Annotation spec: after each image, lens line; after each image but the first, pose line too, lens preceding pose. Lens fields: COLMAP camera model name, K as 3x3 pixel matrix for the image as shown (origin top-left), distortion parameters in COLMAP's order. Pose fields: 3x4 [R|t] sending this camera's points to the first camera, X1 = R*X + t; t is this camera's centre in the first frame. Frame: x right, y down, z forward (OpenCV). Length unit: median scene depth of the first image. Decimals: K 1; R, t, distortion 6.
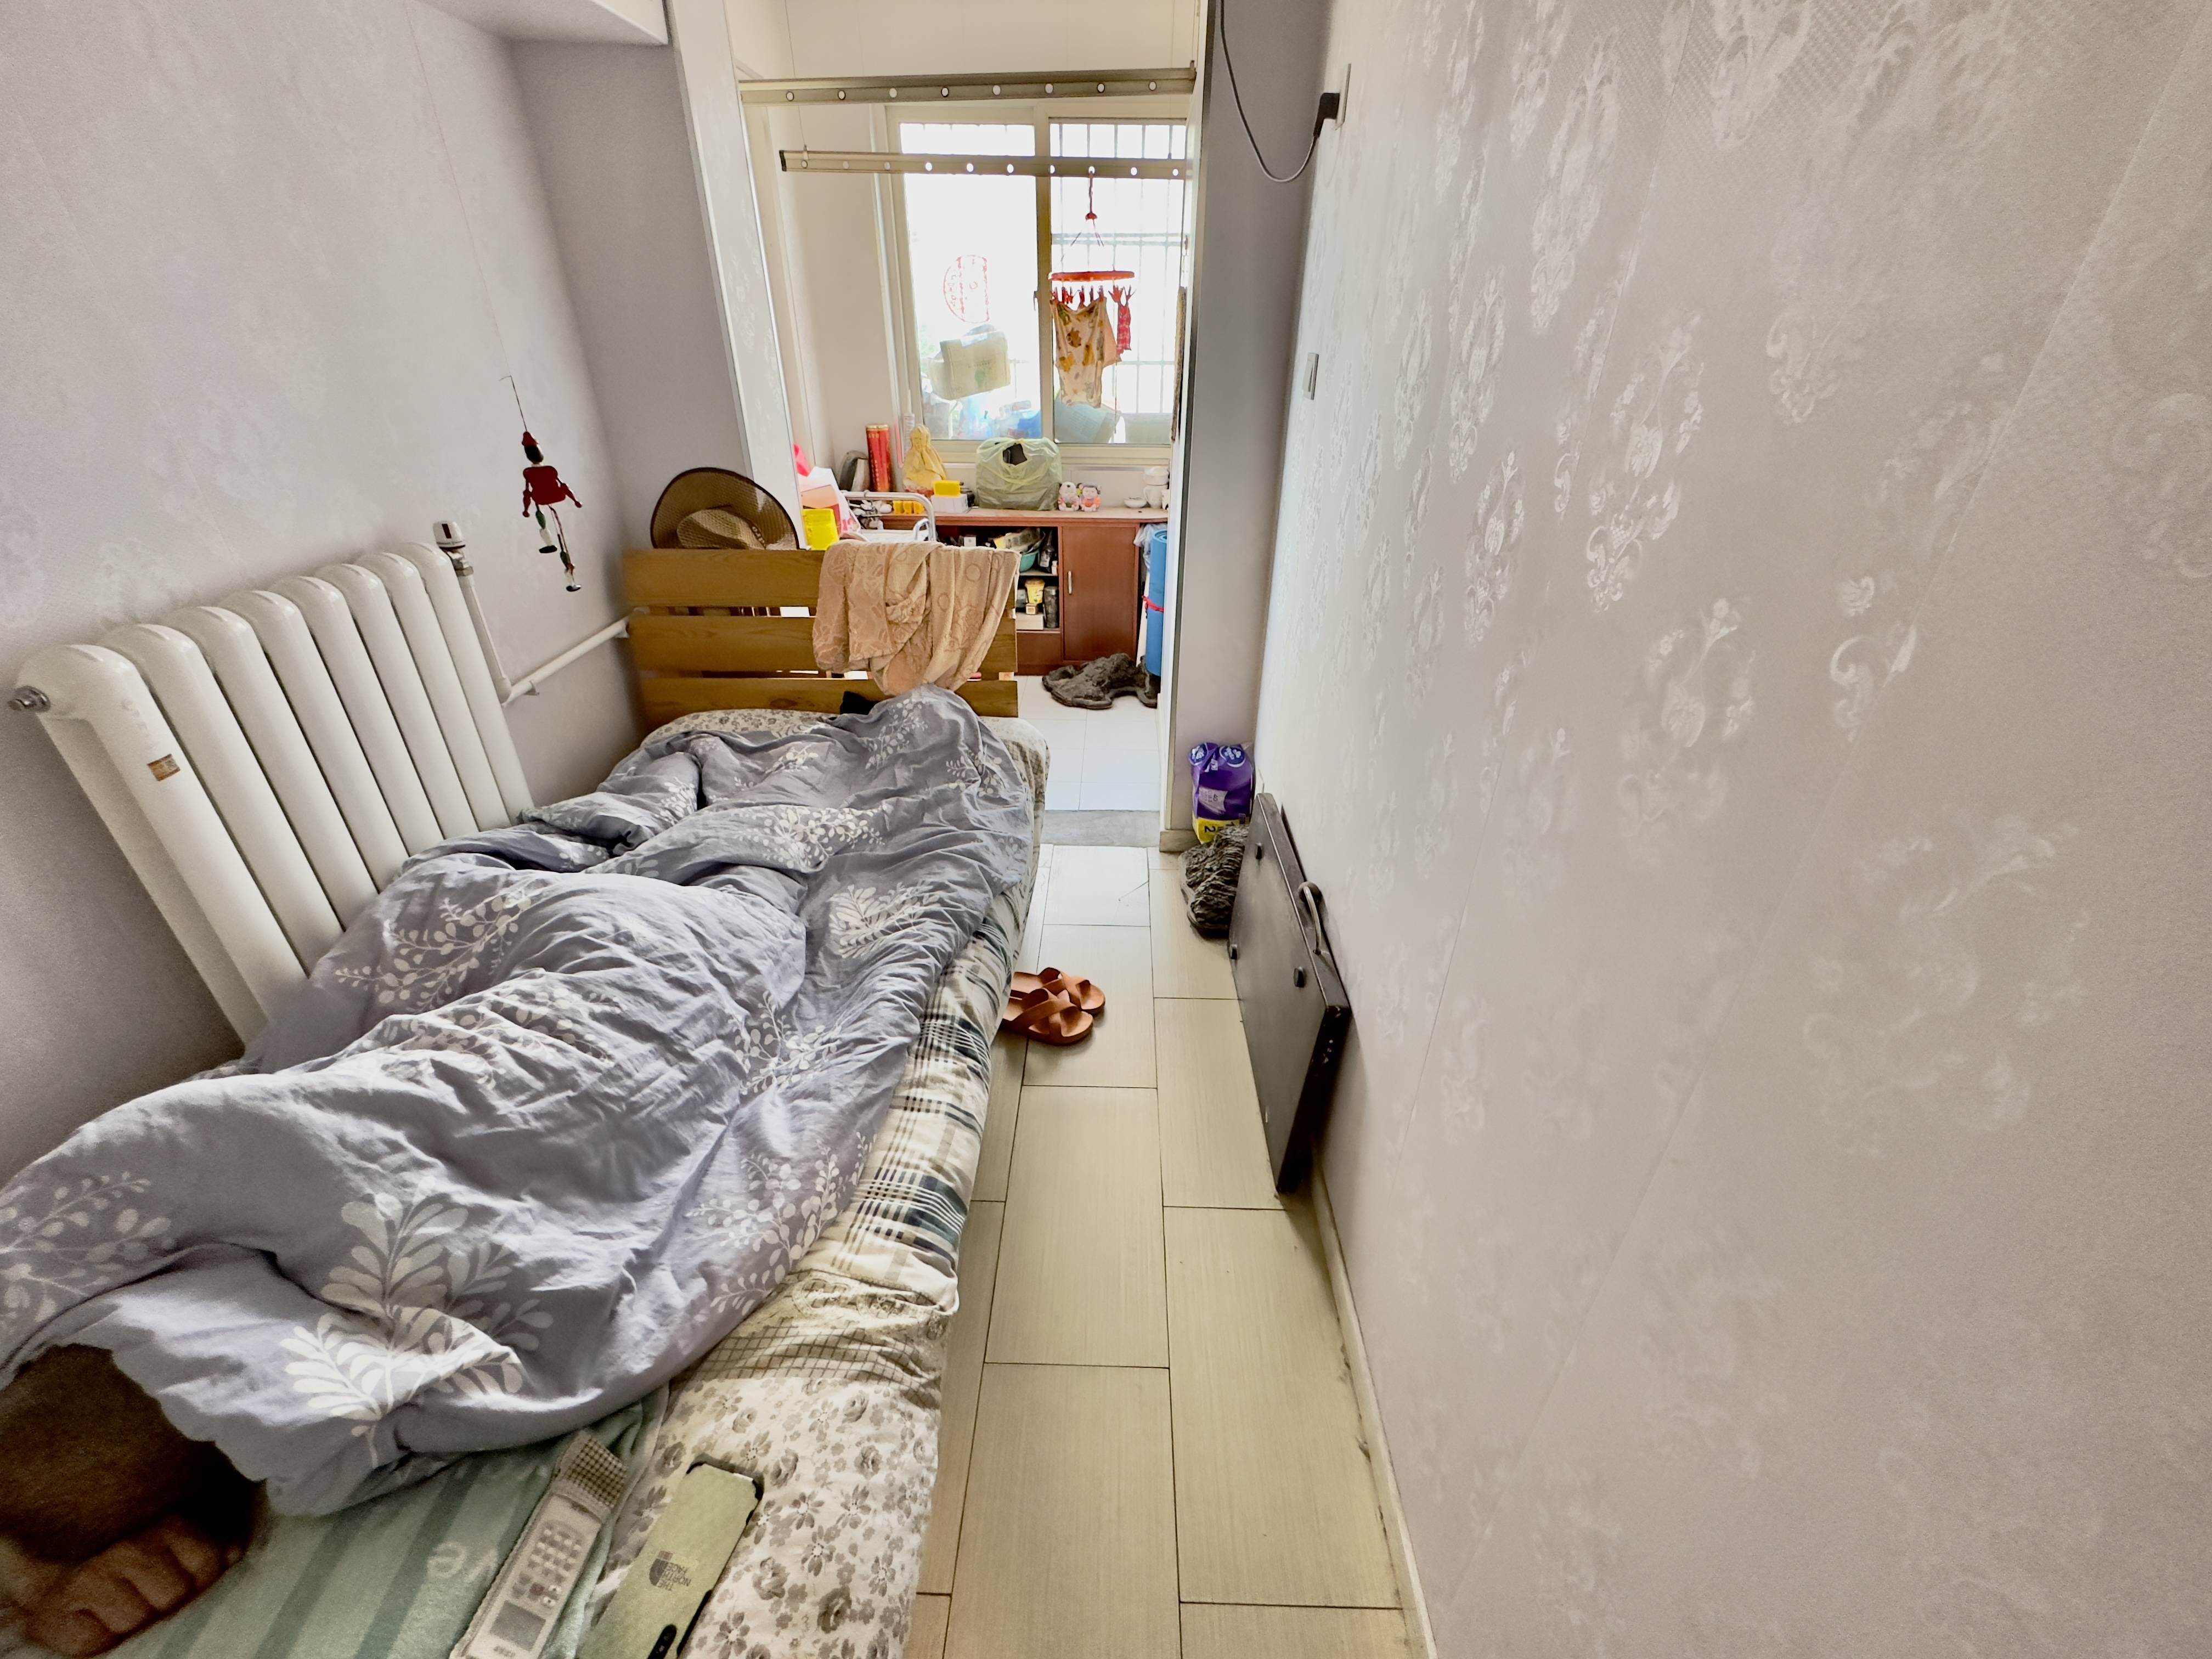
lens RADIAL K [[886.5, 0, 1097.8], [0, 886.5, 830.9], [0, 0, 1]] dist [0.000366, 0.000090]
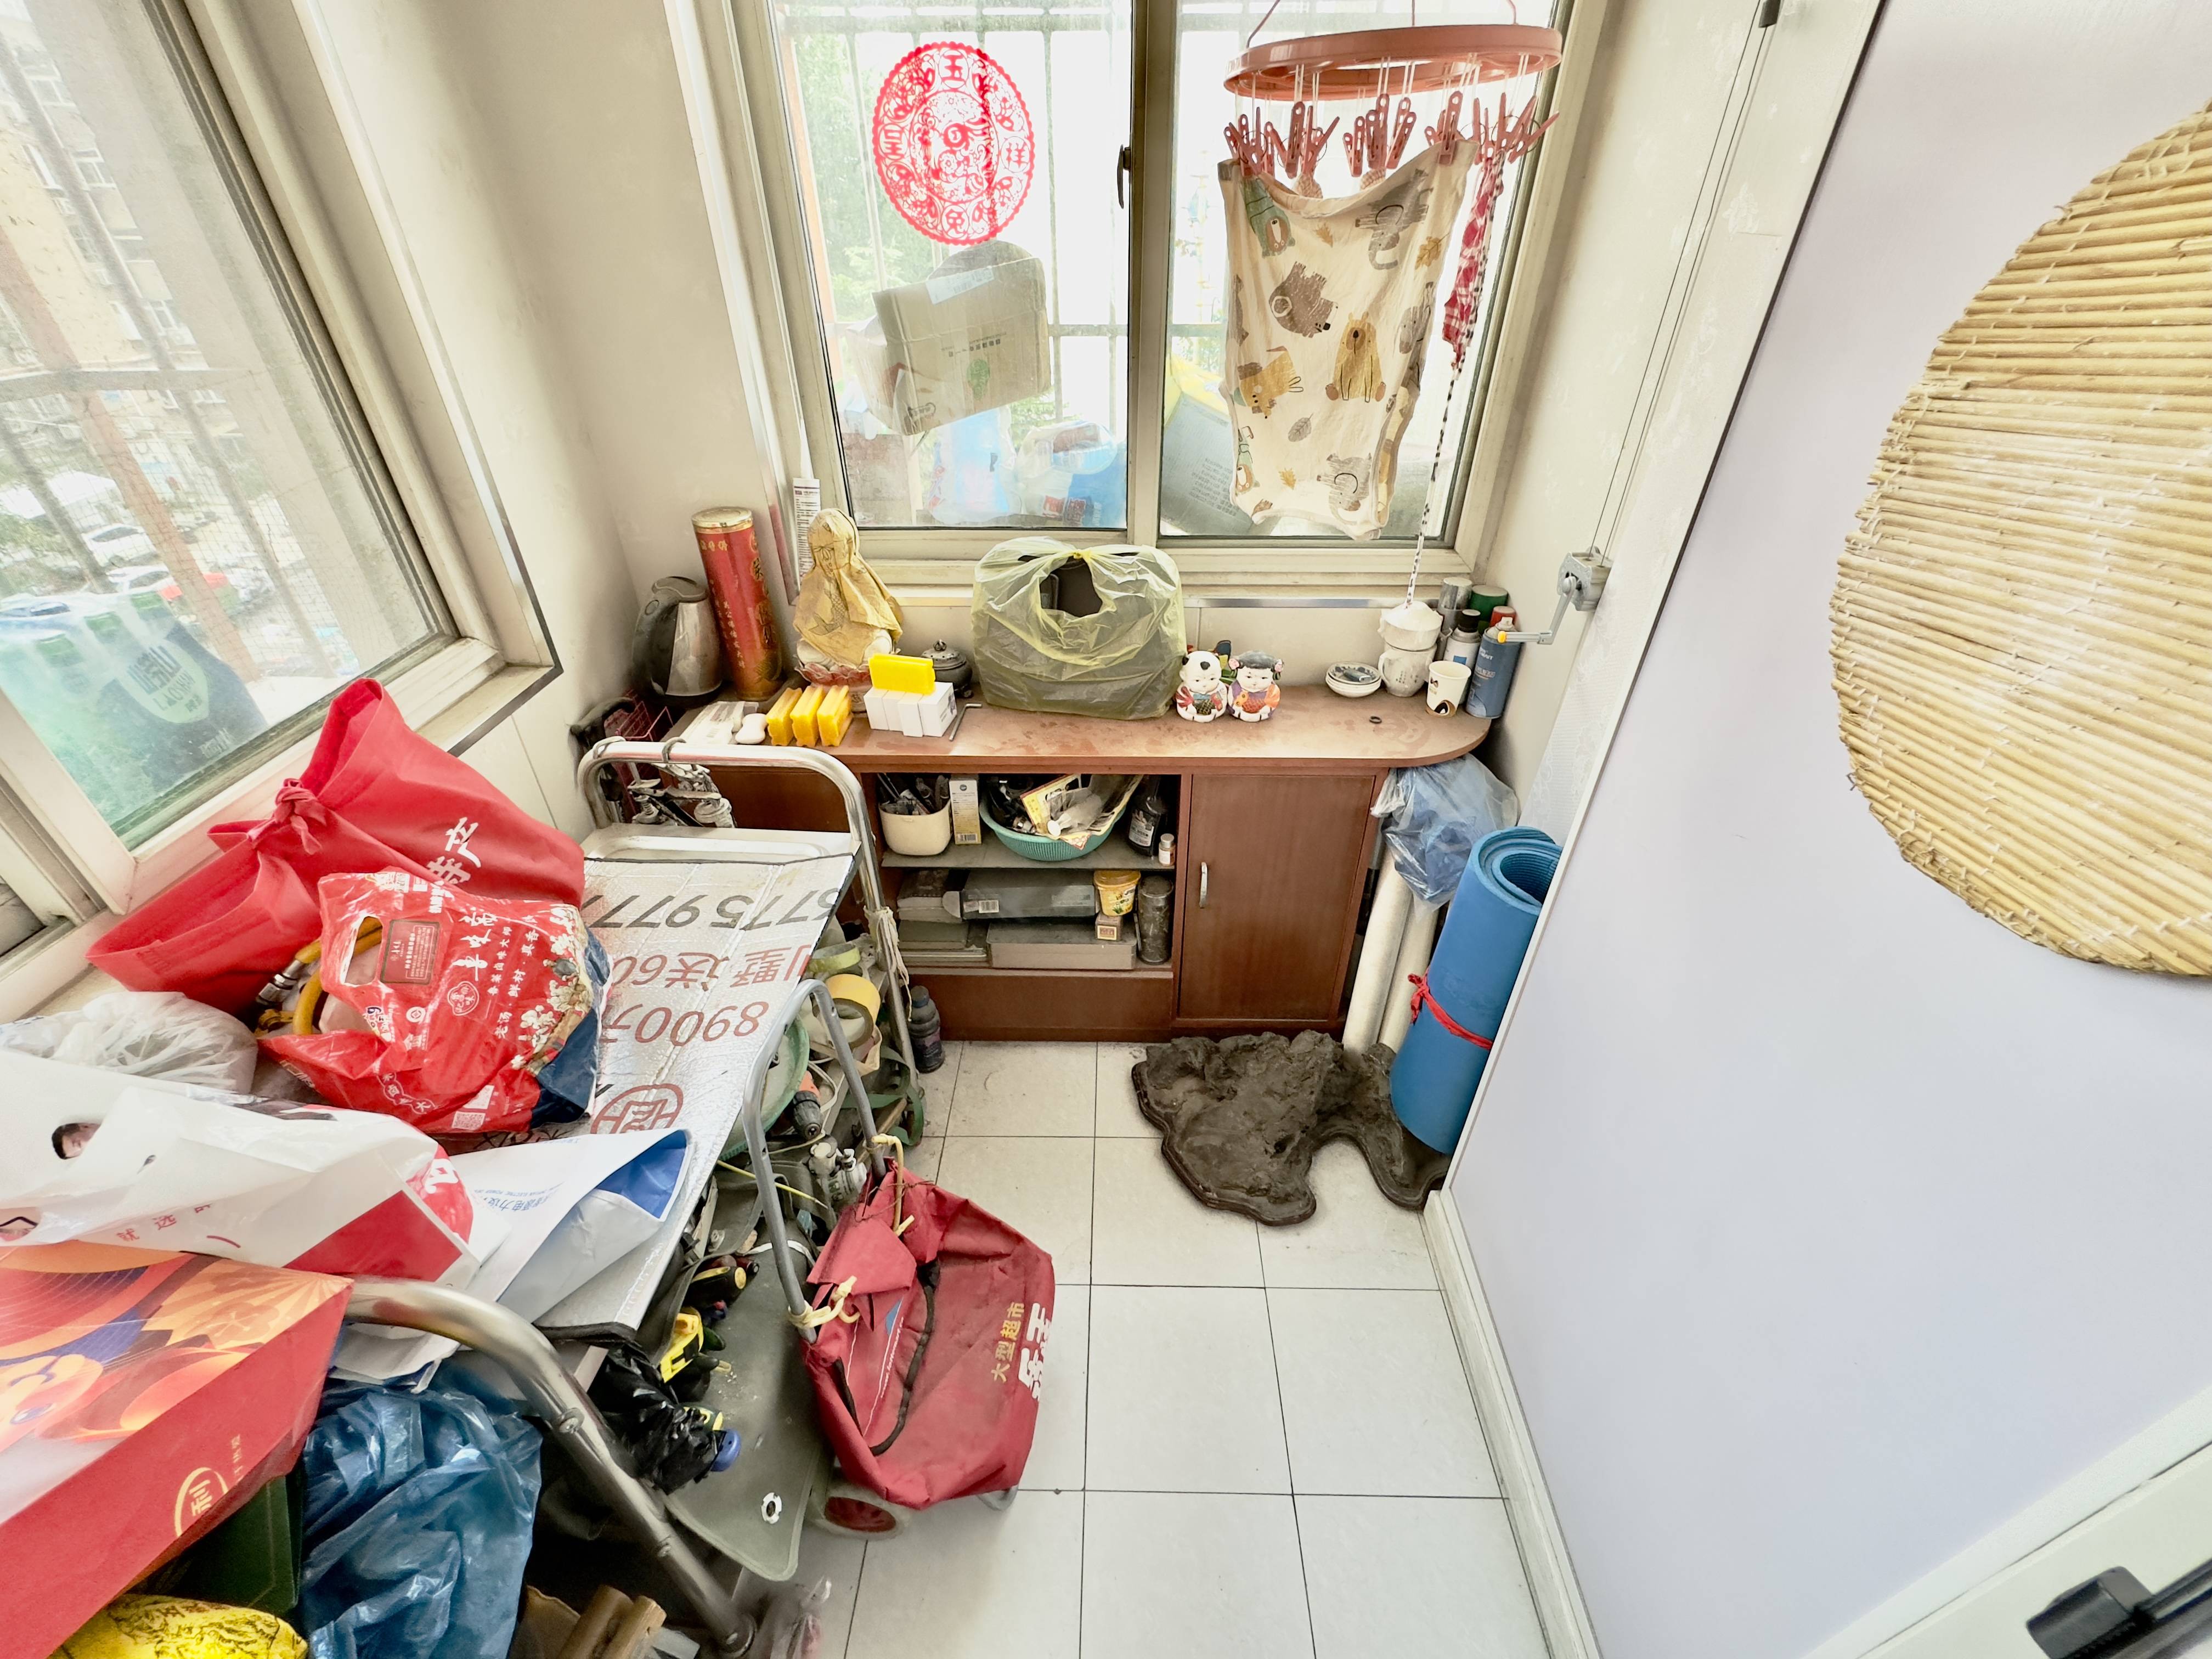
lens RADIAL K [[886.5, 0, 1105.6], [0, 886.5, 825.7], [0, 0, 1]] dist [0.000366, 0.000090]
pose [[0.999929, -0.010131, -0.006203, -0.075454], [0.010565, 0.997164, 0.074511, -0.343804], [0.005431, -0.074571, 0.997201, 0.589259]]
